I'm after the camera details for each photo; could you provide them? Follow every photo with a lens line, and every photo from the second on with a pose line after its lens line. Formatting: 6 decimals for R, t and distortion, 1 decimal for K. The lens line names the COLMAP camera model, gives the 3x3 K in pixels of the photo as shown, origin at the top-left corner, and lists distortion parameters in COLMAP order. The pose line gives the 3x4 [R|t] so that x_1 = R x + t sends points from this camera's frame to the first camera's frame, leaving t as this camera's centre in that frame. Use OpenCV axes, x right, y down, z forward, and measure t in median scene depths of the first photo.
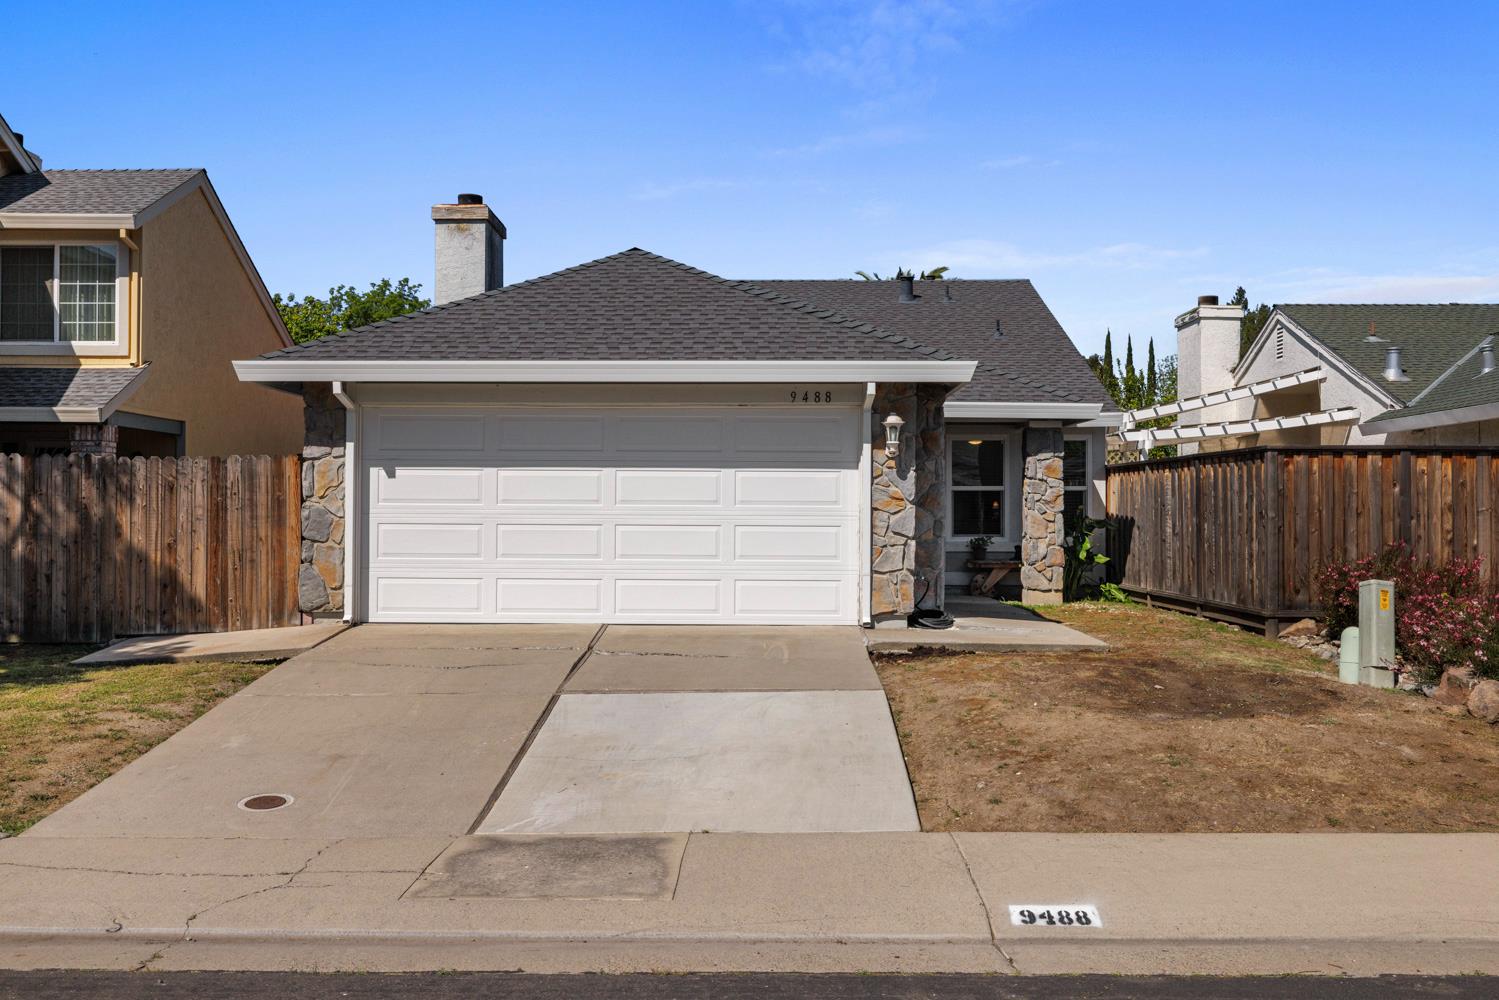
lens RADIAL K [[1433.2, 0, 746.3], [0, 1433.2, 467.4], [0, 0, 1]] dist [0.001546, 0.007554]
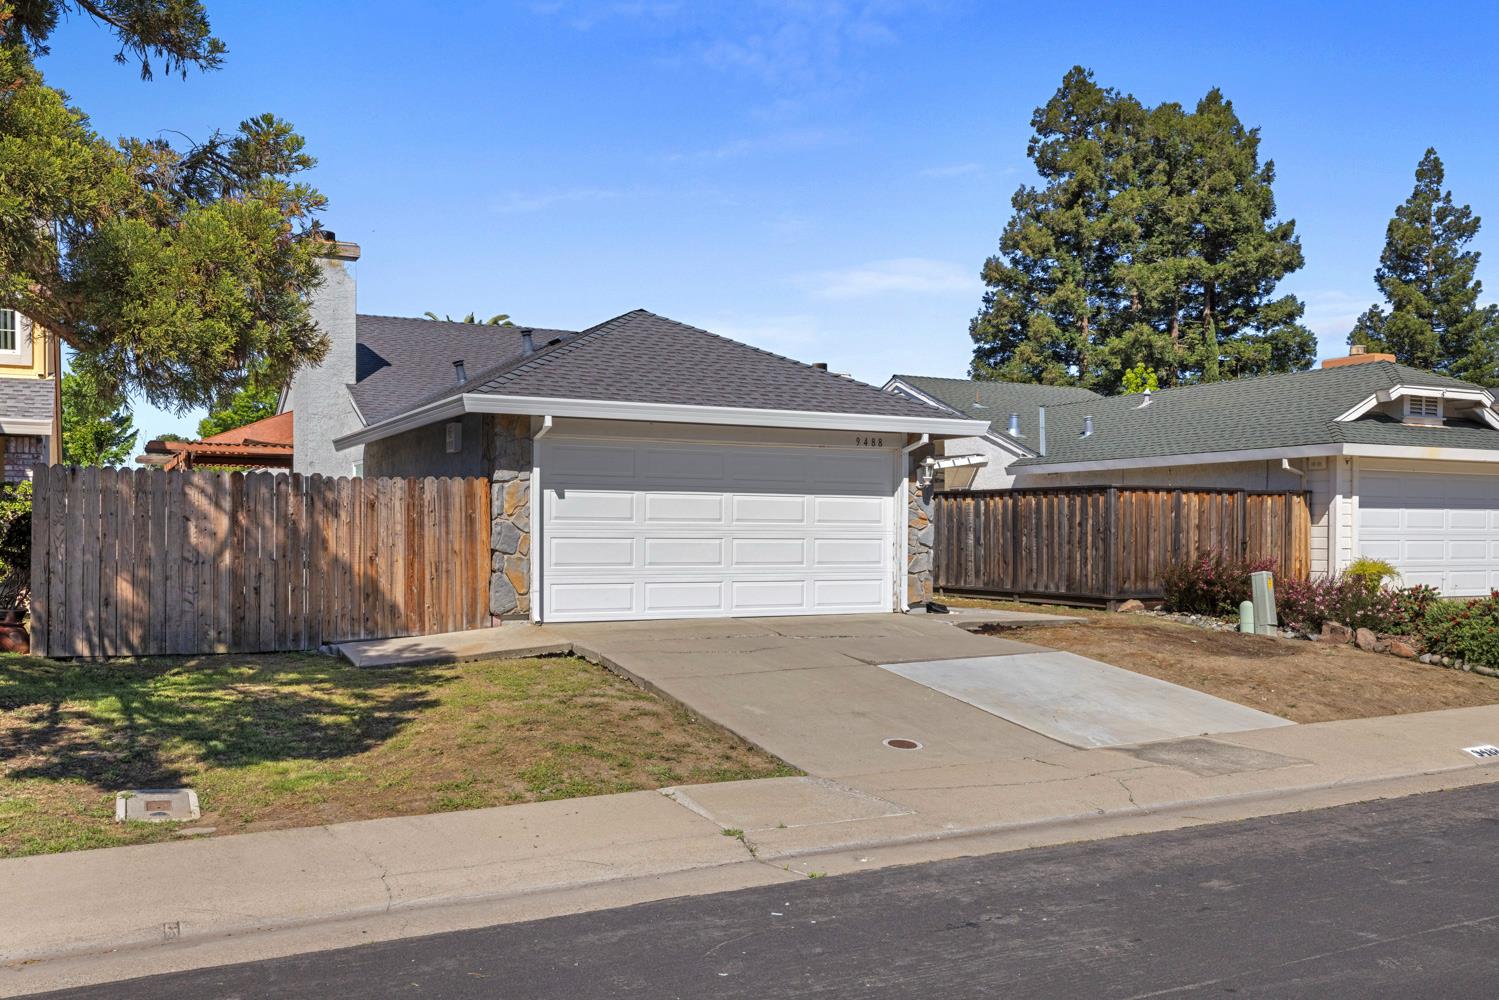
lens RADIAL K [[1282.1, 0, 749.5], [0, 1282.1, 500.0], [0, 0, 1]] dist [-0.009590, -0.003517]
pose [[0.878339, 0.012325, 0.477879, -0.616381], [-0.016853, 0.999845, 0.005189, 0.000301], [-0.477741, -0.012611, 0.878410, 0.006788]]
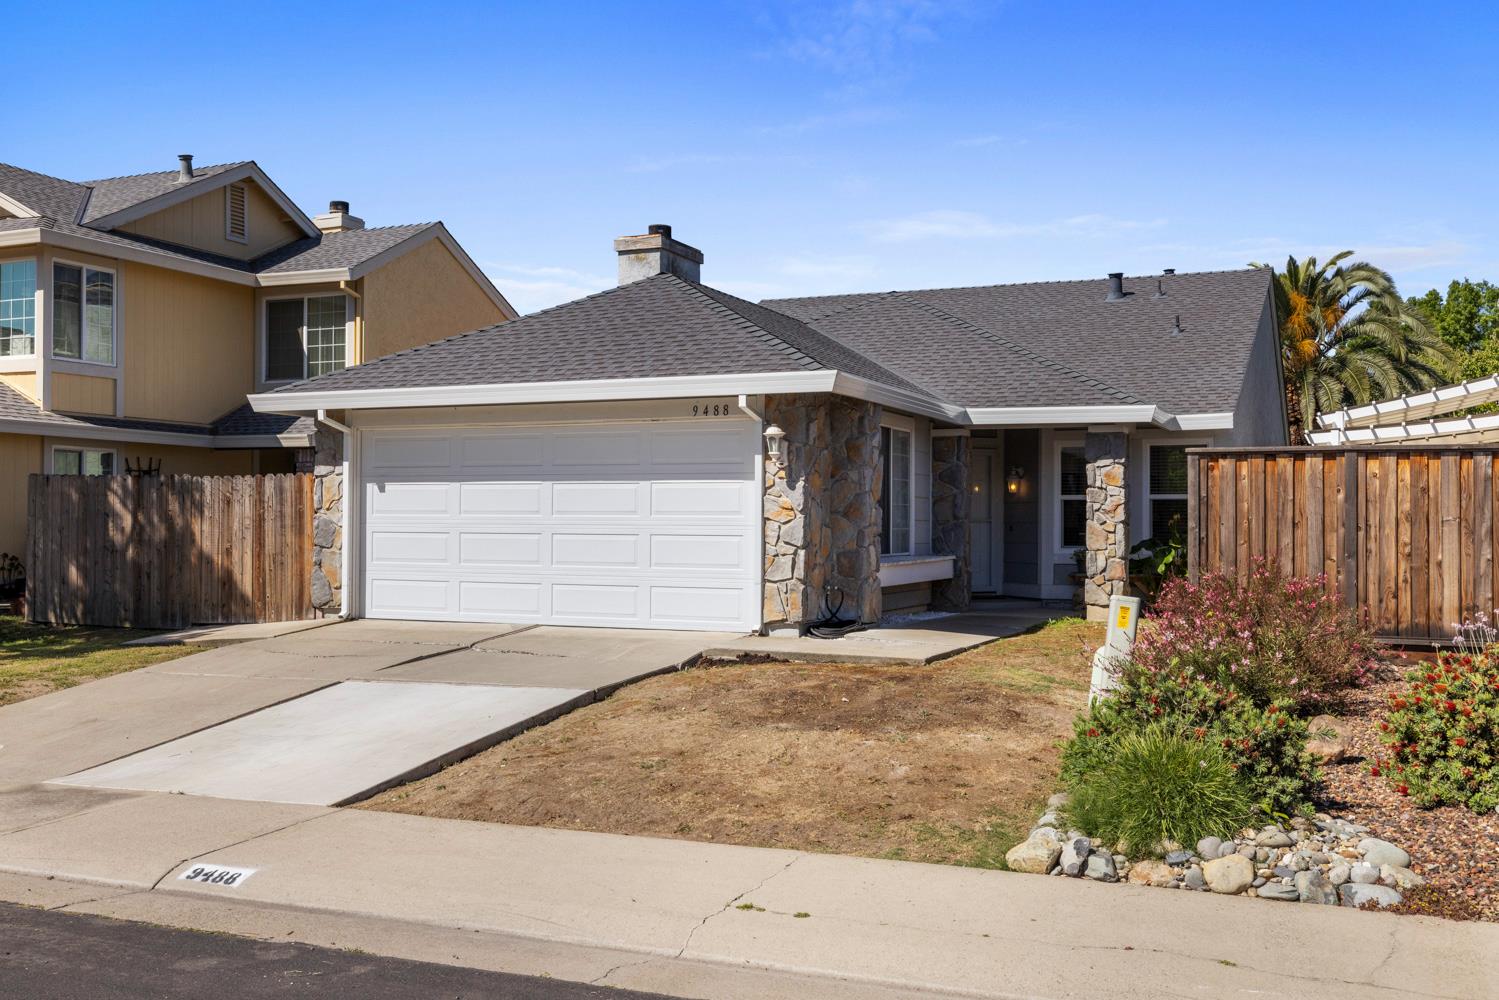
lens RADIAL K [[1443.1, 0, 749.5], [0, 1443.1, 500.0], [0, 0, 1]] dist [0.007893, 0.012818]
pose [[0.925200, -0.006151, -0.379430, 0.461688], [0.011806, 0.999851, 0.012580, 0.002533], [0.379297, -0.016119, 0.925135, 0.047646]]
